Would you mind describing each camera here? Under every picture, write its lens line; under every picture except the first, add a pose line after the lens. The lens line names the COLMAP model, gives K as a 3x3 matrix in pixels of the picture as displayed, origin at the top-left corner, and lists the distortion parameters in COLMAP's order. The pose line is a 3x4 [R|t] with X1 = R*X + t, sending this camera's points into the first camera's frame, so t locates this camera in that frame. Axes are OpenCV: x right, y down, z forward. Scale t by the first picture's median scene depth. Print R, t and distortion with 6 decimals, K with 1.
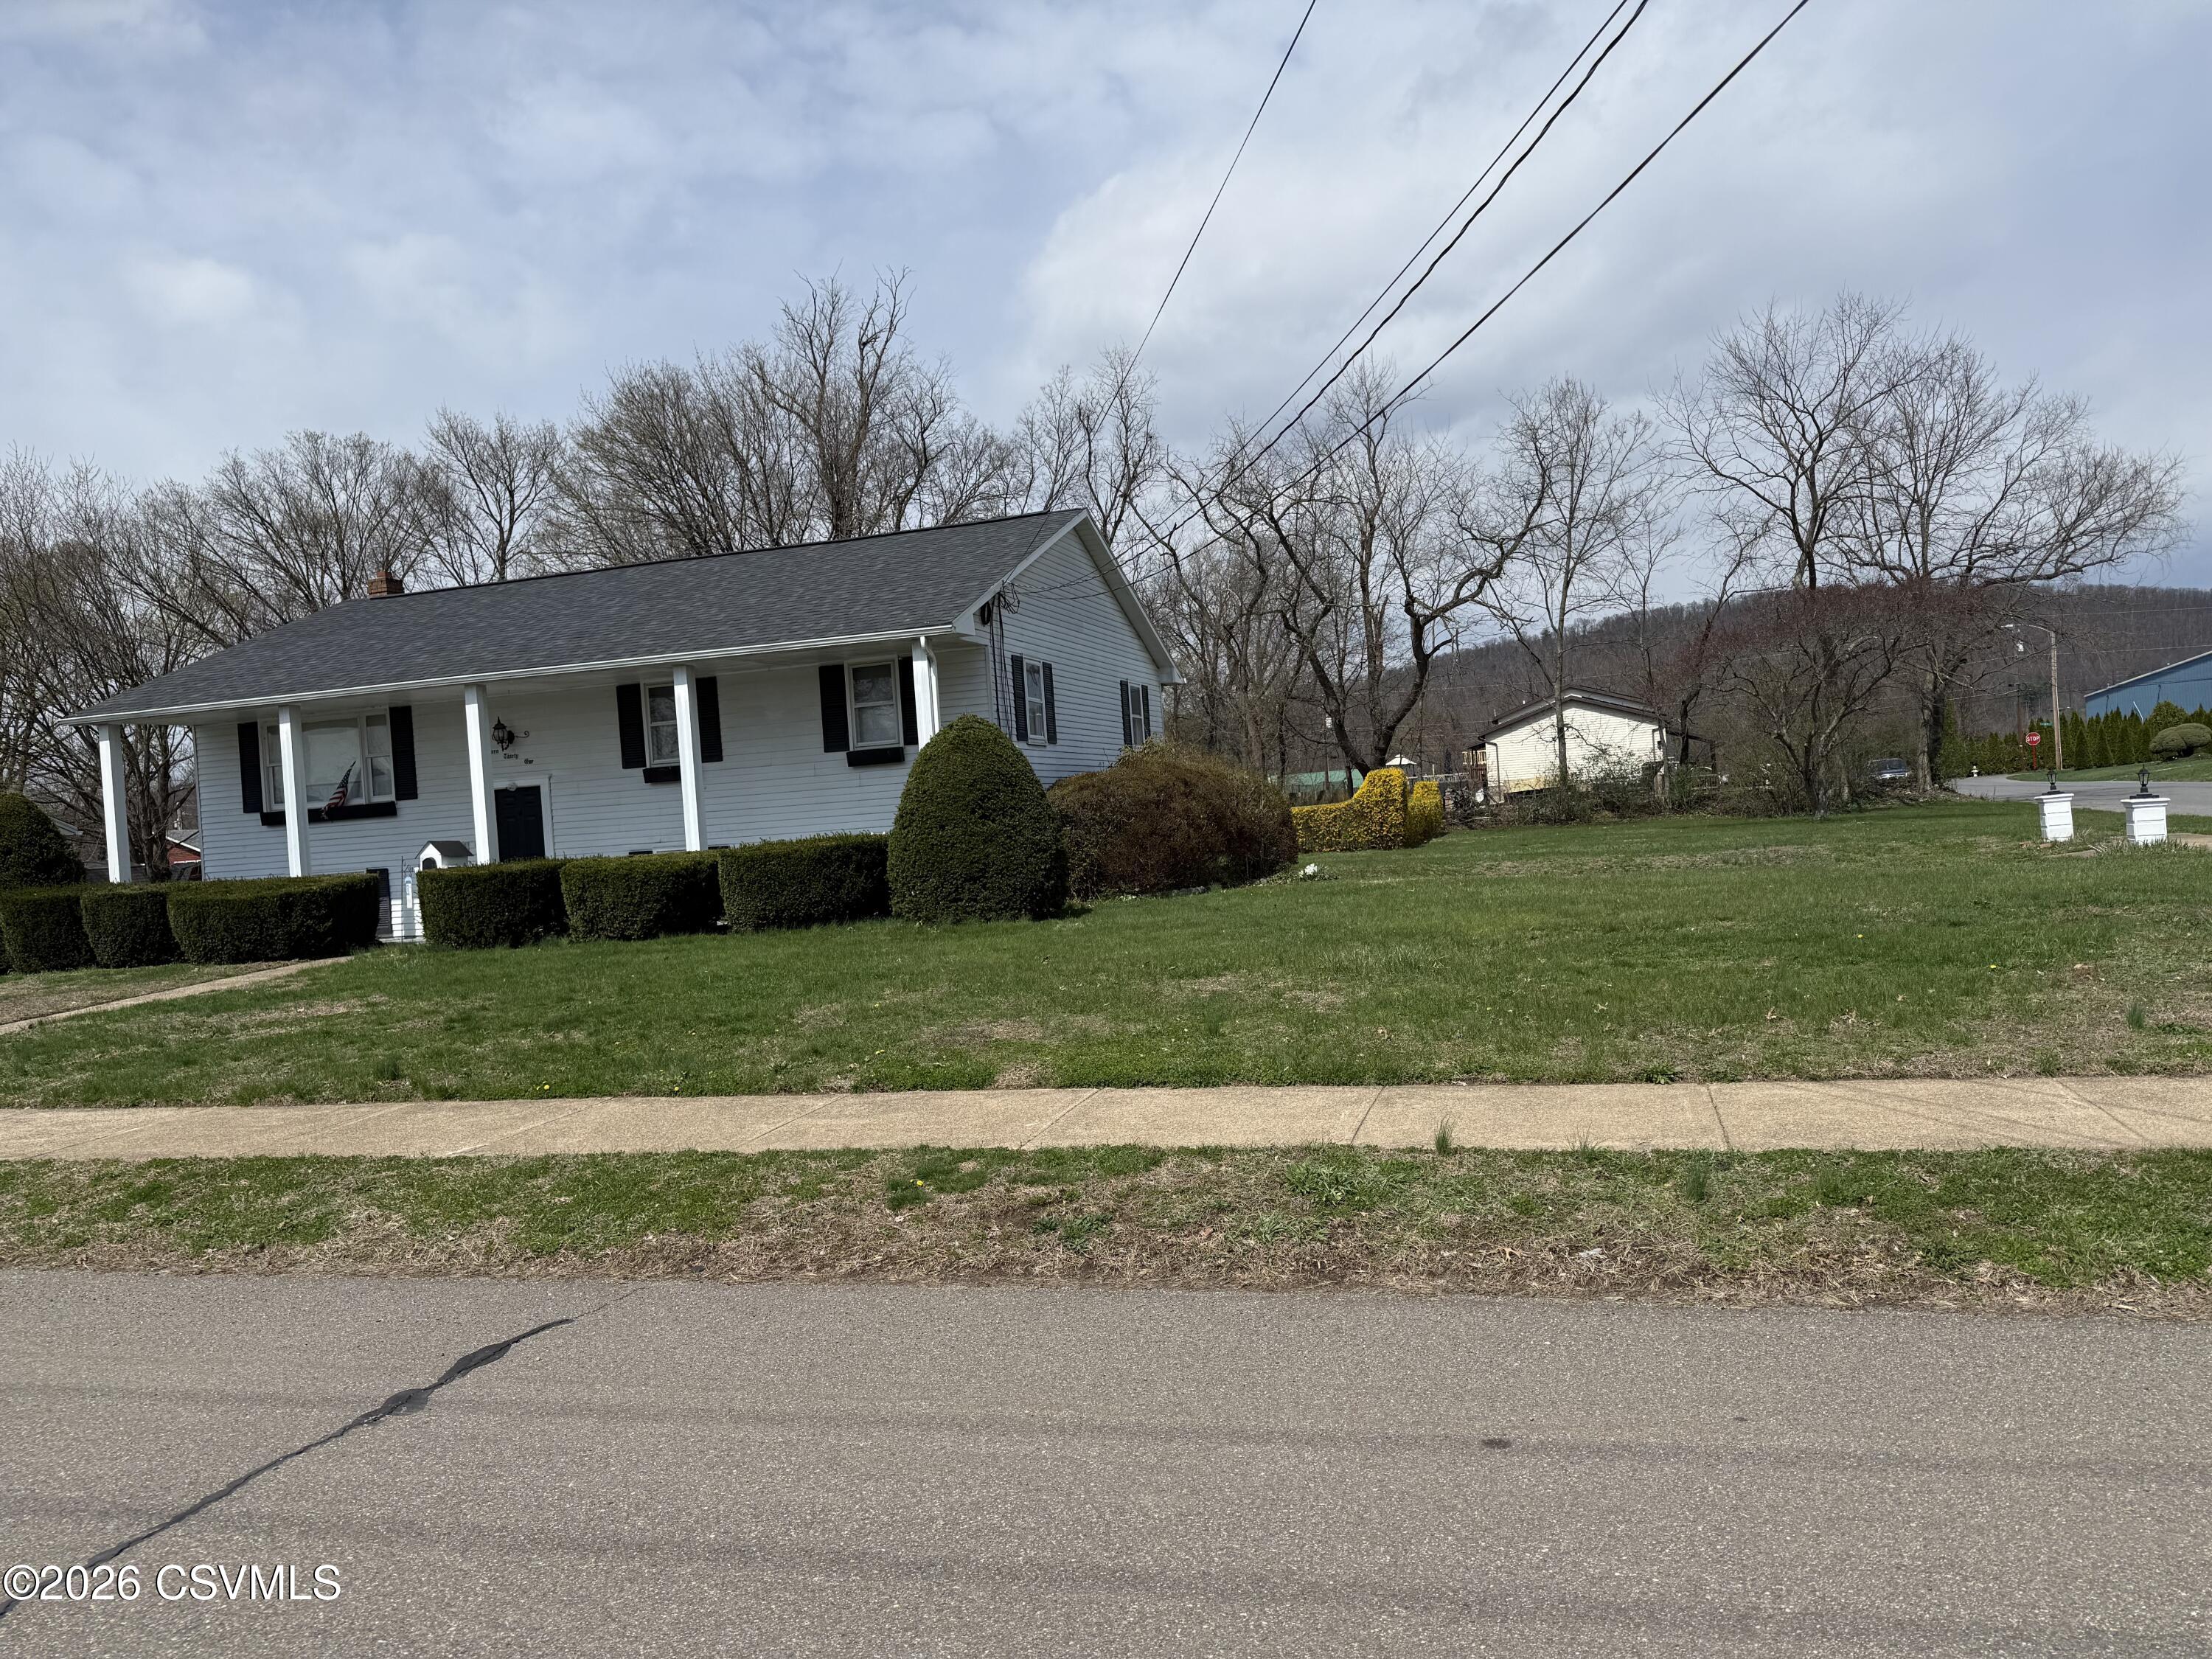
lens RADIAL K [[1525.2, 0, 1116.6], [0, 1525.2, 836.3], [0, 0, 1]] dist [0.124710, -0.211078]
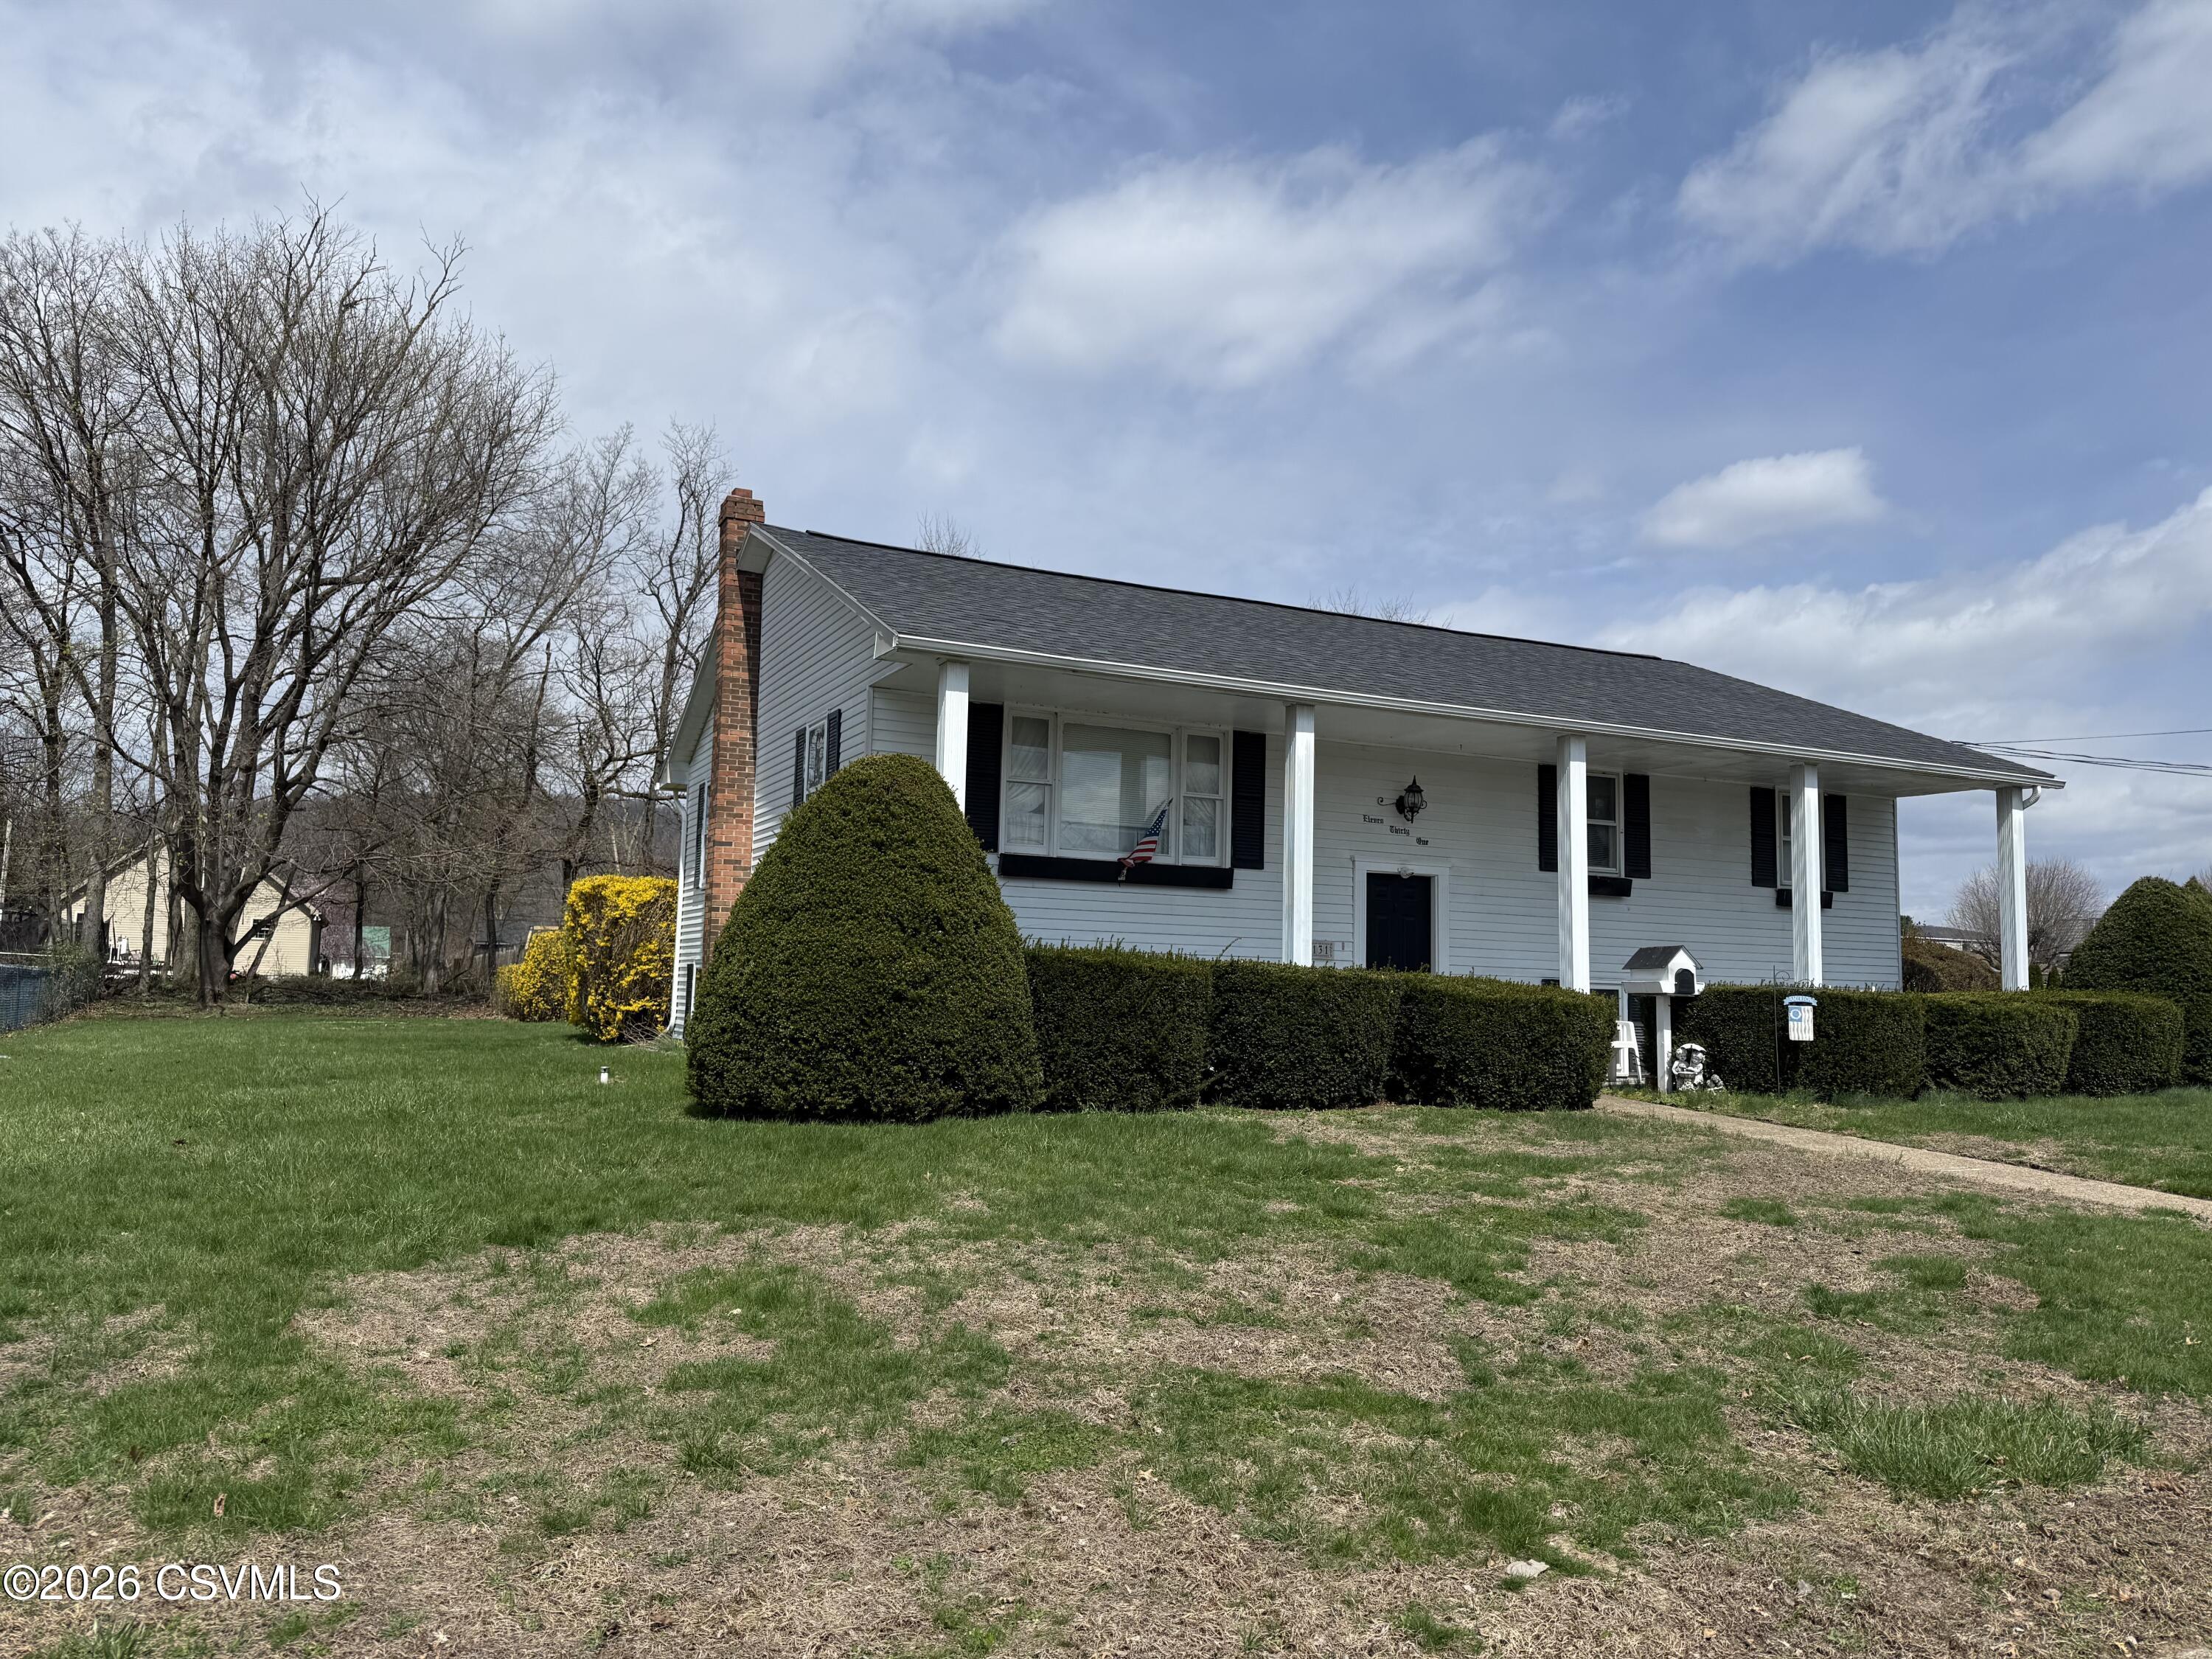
lens RADIAL K [[1528.1, 0, 1106.0], [0, 1528.1, 829.5], [0, 0, 1]] dist [0.109304, -0.179879]
pose [[0.751719, 0.152255, 0.641667, -0.964256], [-0.073238, 0.986239, -0.148216, 0.065492], [-0.655404, 0.064423, 0.752526, 0.548947]]
